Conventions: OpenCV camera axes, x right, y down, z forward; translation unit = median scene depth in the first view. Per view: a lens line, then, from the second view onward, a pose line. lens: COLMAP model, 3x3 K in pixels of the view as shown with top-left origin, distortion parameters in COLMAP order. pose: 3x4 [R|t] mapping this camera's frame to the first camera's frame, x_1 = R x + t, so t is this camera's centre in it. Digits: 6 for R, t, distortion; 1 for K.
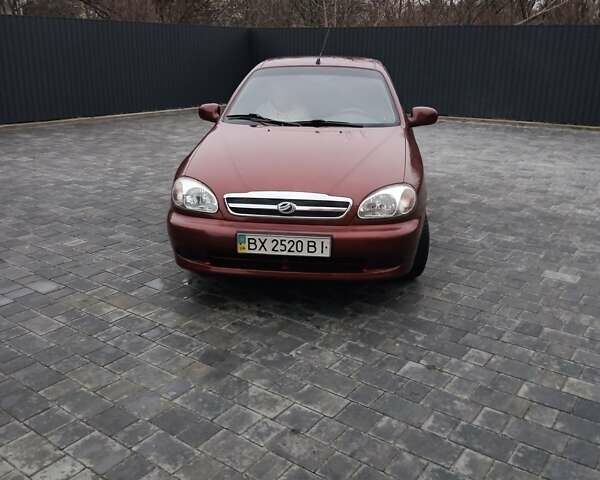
lens RADIAL K [[592.9, 0, 300.0], [0, 592.9, 240.0], [0, 0, 1]] dist [0.006766, -0.022110]
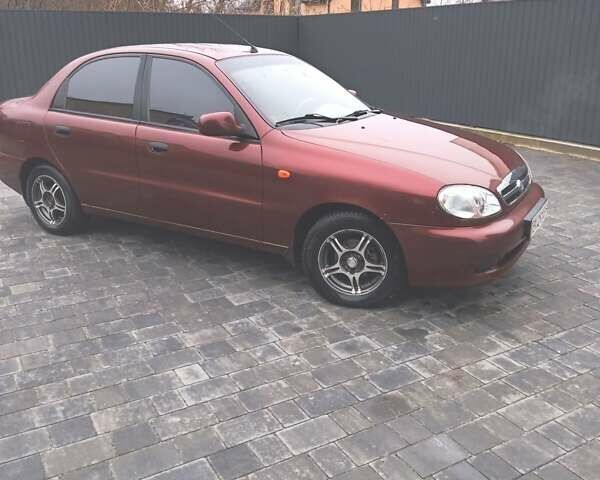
lens RADIAL K [[592.9, 0, 300.0], [0, 592.9, 240.0], [0, 0, 1]] dist [0.006766, -0.022110]
pose [[0.402950, -0.301790, 0.864034, -1.056093], [0.285058, 0.938495, 0.194859, -0.265784], [-0.869697, 0.167781, 0.464194, 0.822312]]
